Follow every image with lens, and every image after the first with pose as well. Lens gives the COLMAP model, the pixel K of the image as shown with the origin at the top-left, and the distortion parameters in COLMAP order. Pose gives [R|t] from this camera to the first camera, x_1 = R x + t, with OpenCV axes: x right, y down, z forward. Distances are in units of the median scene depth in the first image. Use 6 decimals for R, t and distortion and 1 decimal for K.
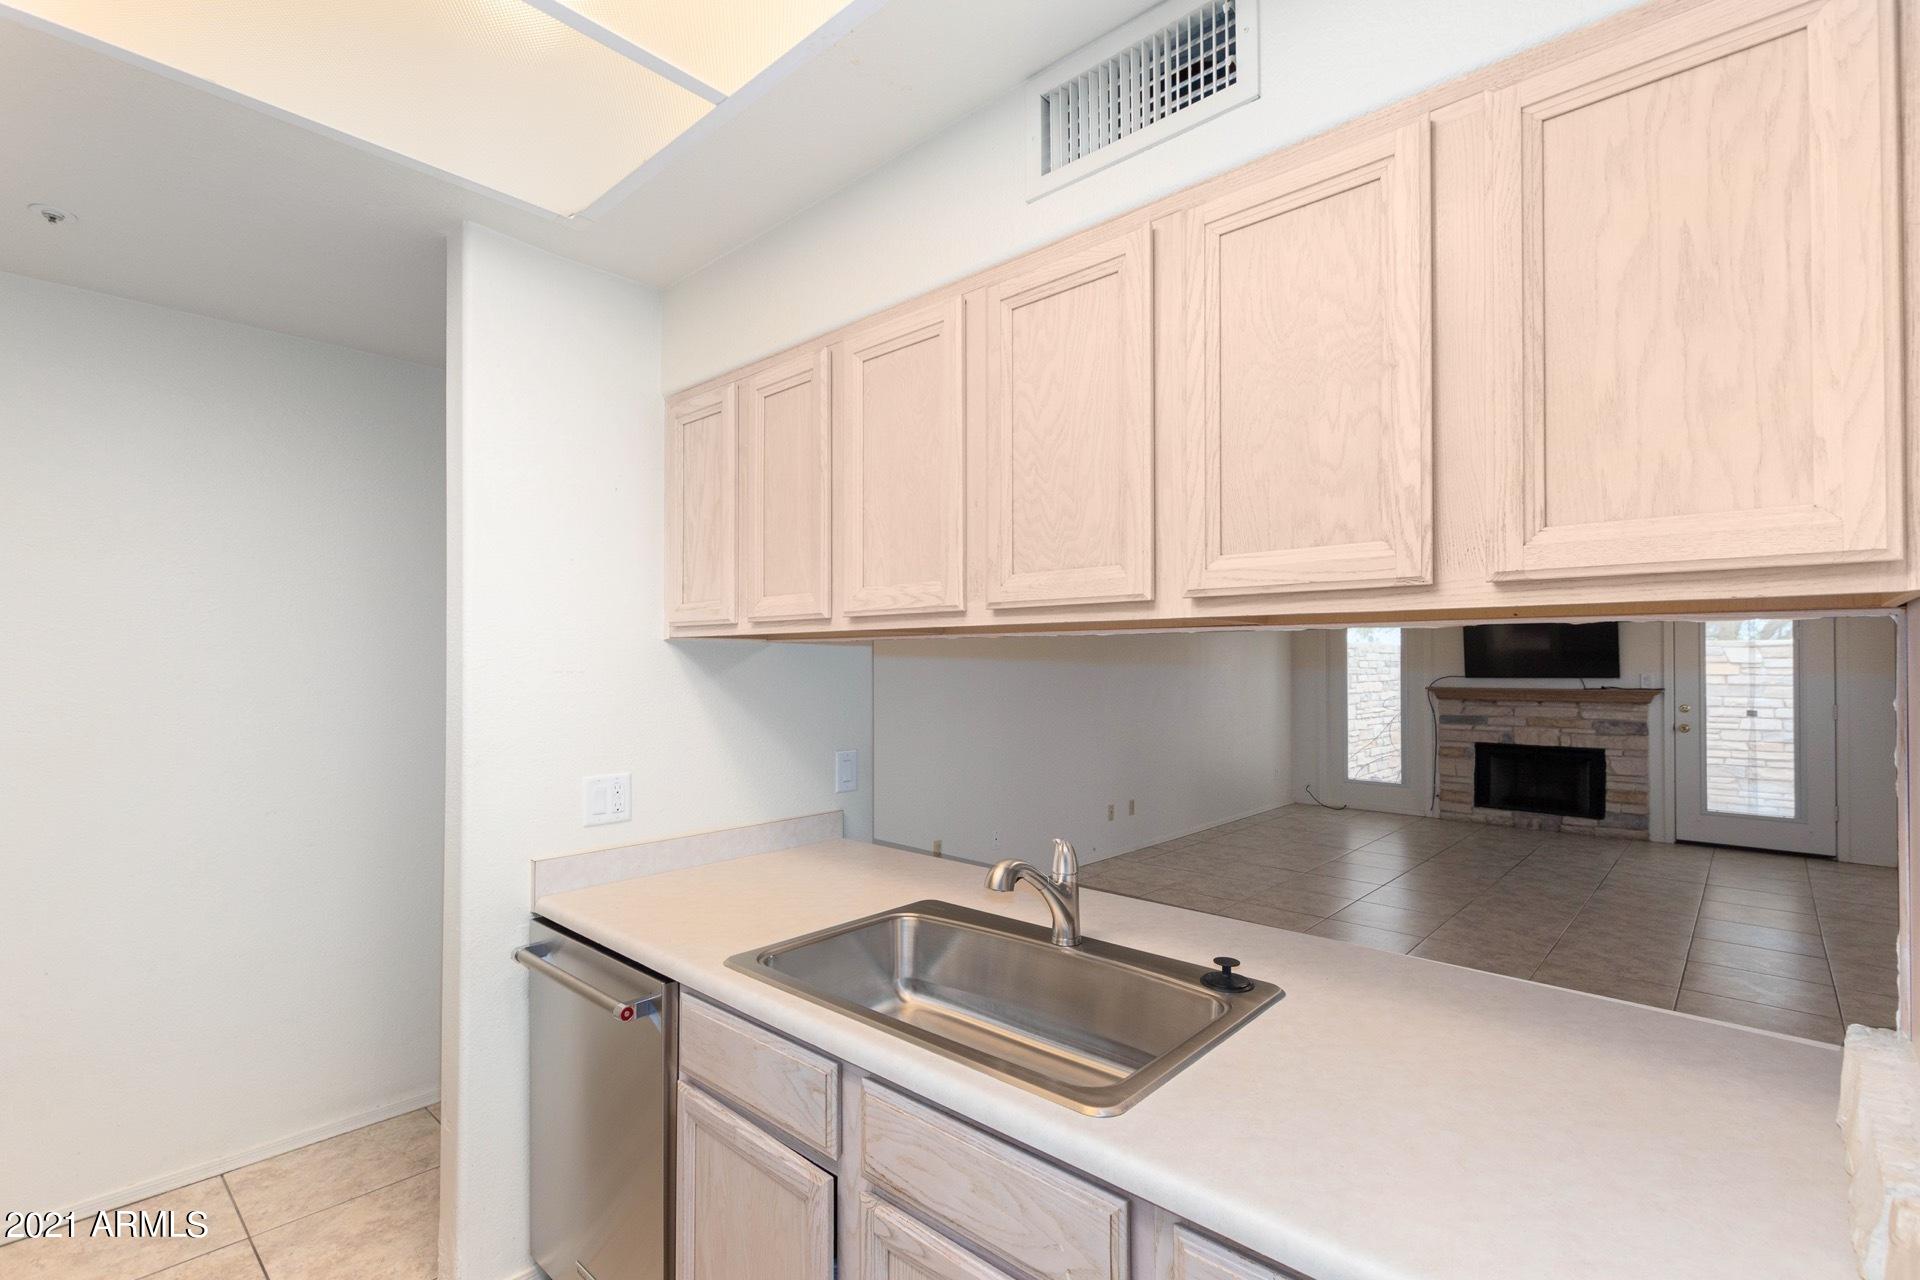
lens RADIAL K [[871.4, 0, 960.1], [0, 871.4, 652.0], [0, 0, 1]] dist [0.009184, -0.003389]
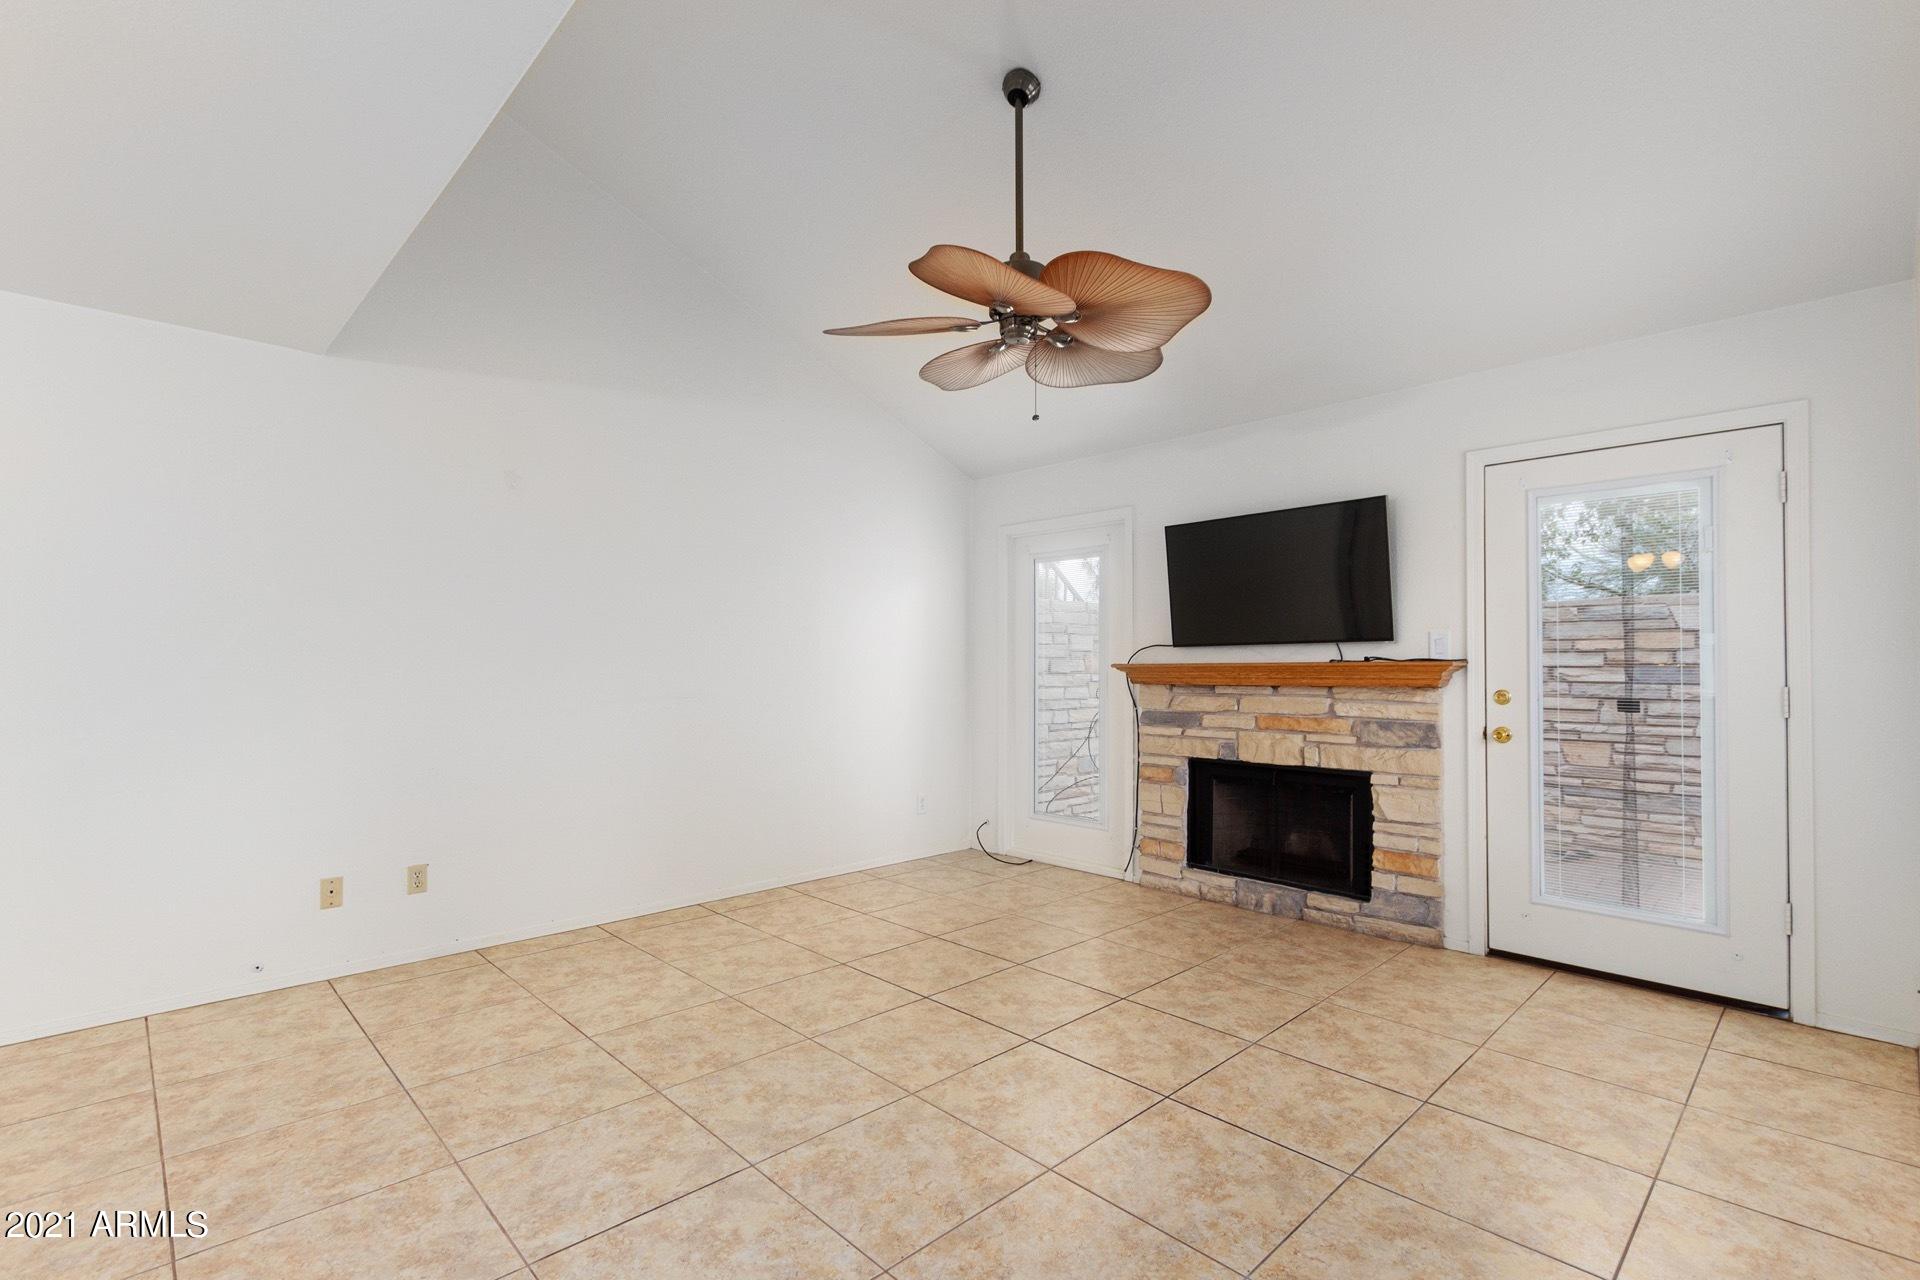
lens RADIAL K [[871.4, 0, 962.3], [0, 871.4, 649.5], [0, 0, 1]] dist [0.009184, -0.003389]
pose [[0.998257, -0.001233, -0.059009, 0.512933], [0.000901, 0.999984, -0.005653, 0.037167], [0.059015, 0.005590, 0.998241, 0.440782]]
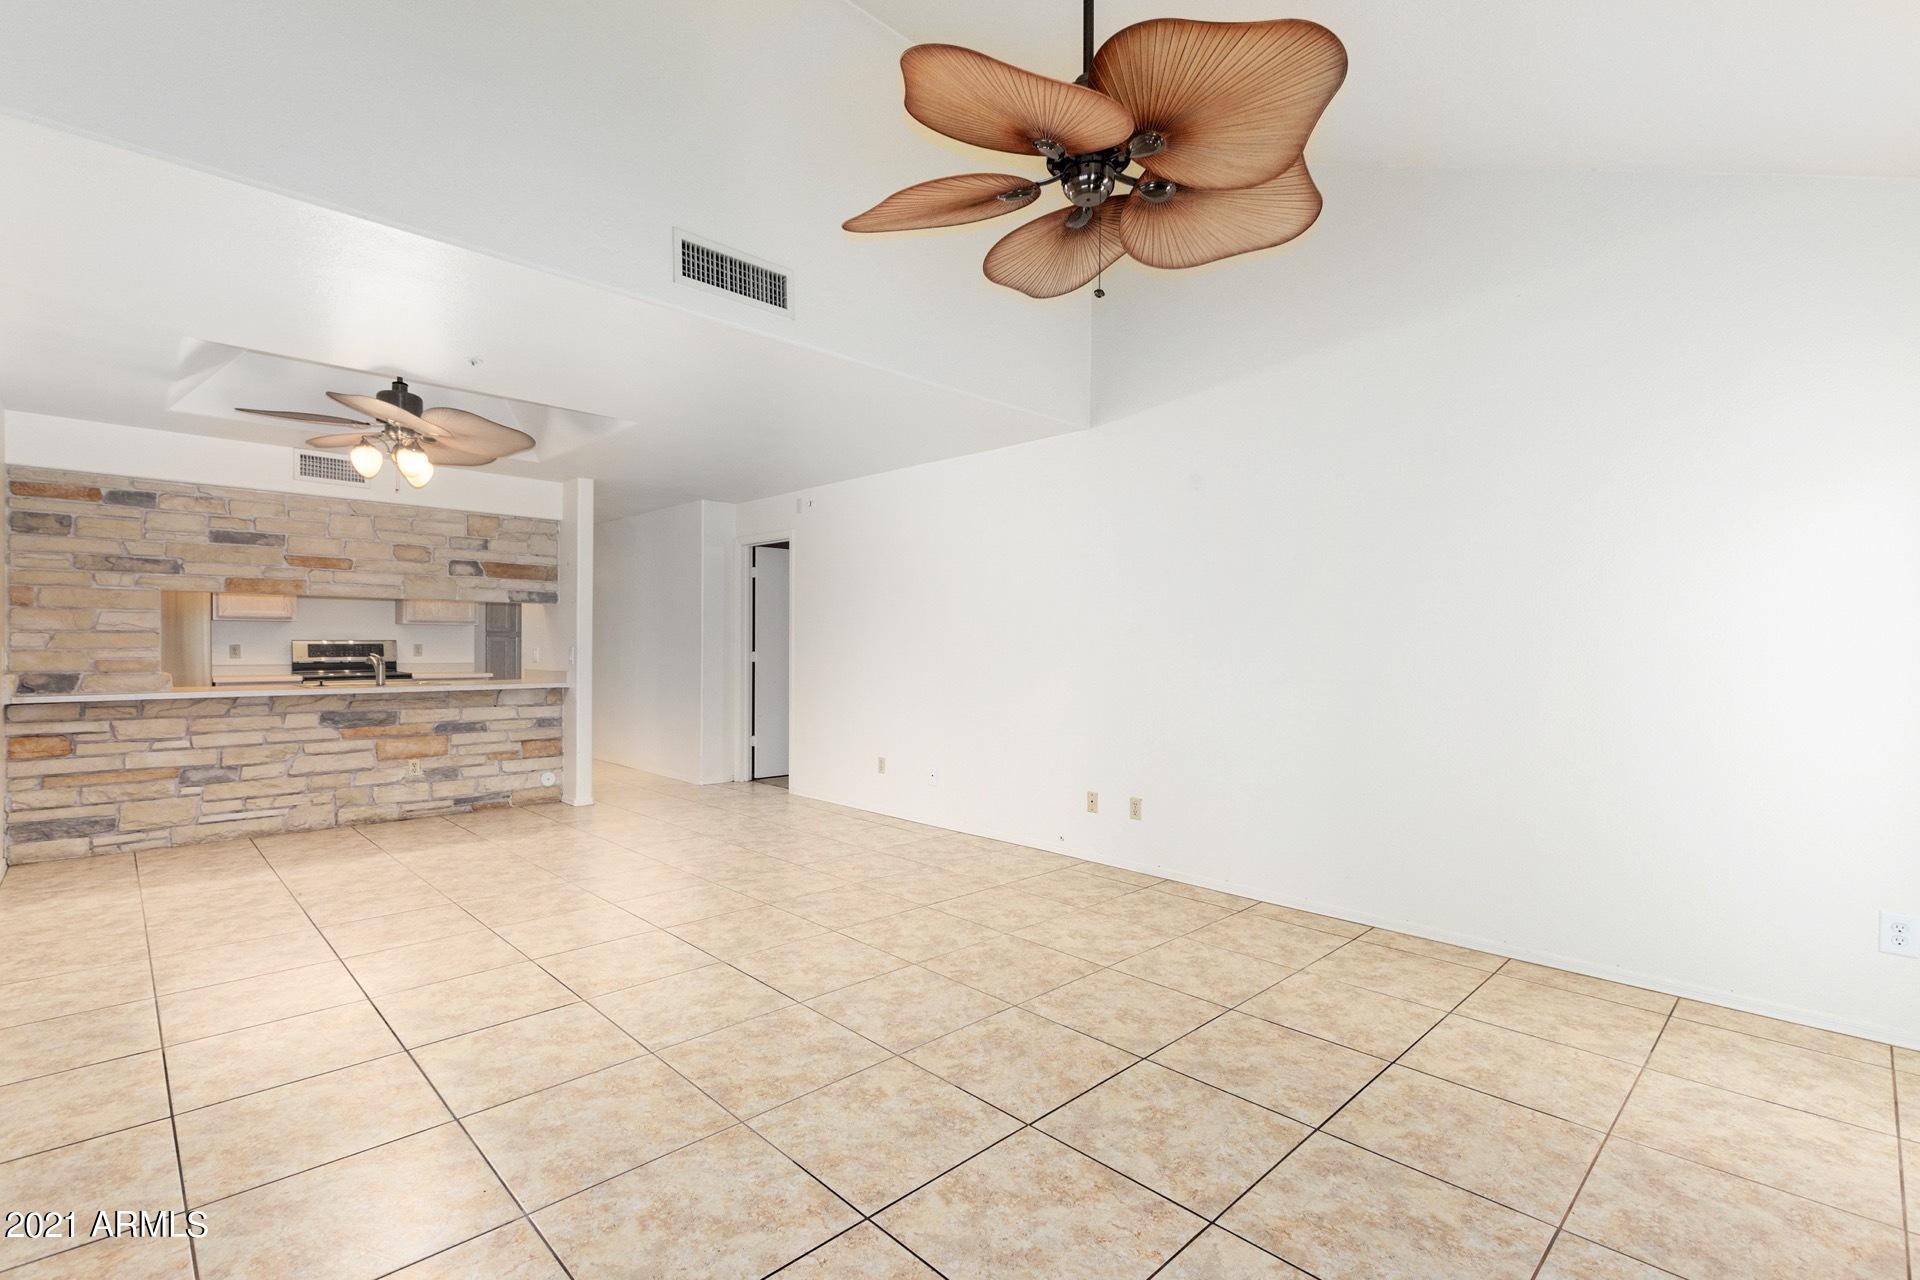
lens RADIAL K [[871.4, 0, 966.2], [0, 871.4, 654.0], [0, 0, 1]] dist [0.009184, -0.003389]
pose [[-0.054823, 0.009406, -0.998452, 0.818784], [0.006332, 0.999939, 0.009072, 0.043470], [0.998476, -0.005825, -0.054879, 0.824591]]
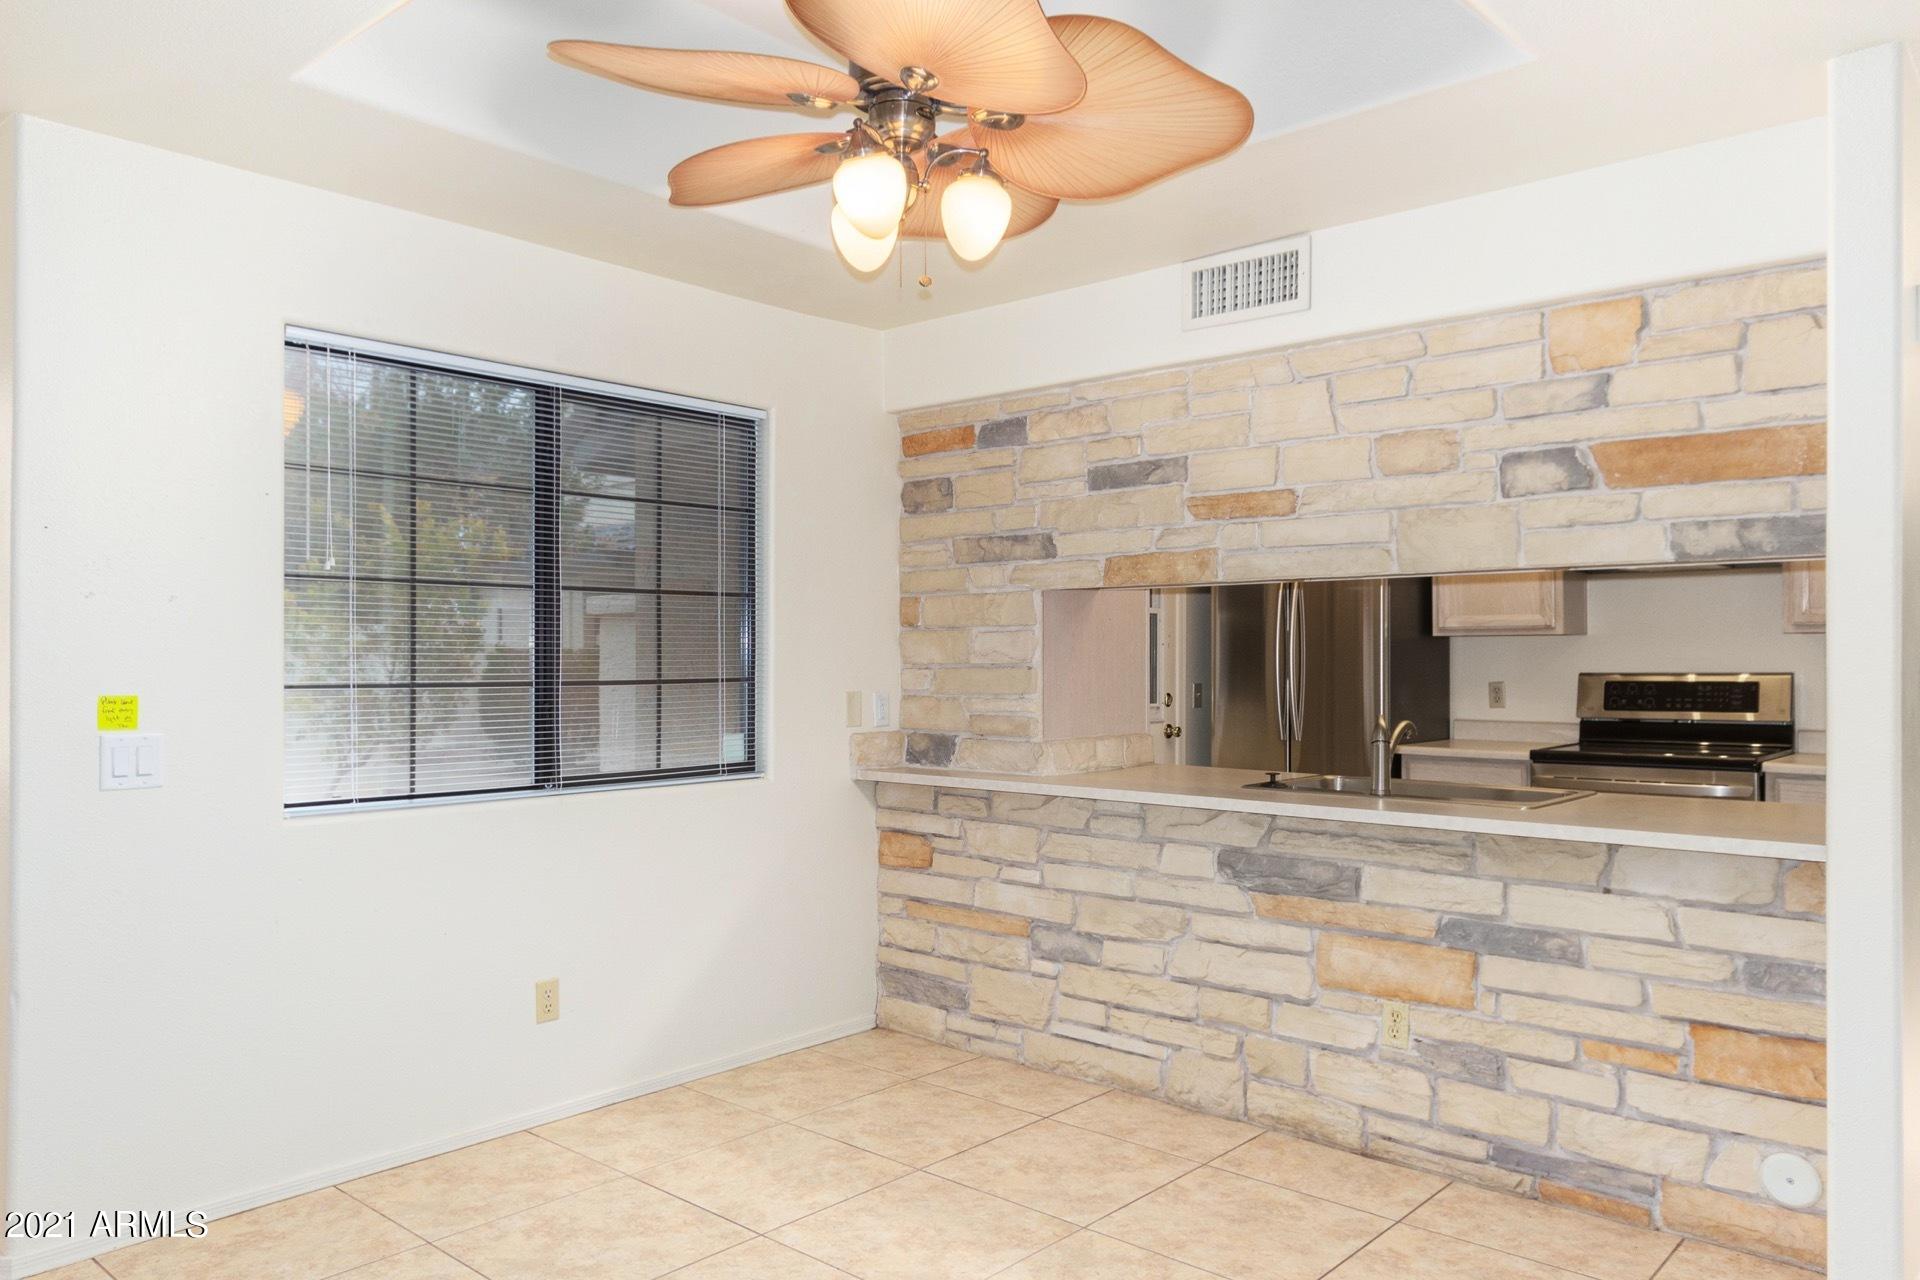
lens RADIAL K [[1344.7, 0, 959.2], [0, 1344.7, 652.9], [0, 0, 1]] dist [0.001722, -0.003484]
pose [[-0.999945, 0.001582, -0.010324, 0.191400], [0.001729, 0.999897, -0.014230, 0.030692], [0.010301, -0.014247, -0.999845, 0.733521]]
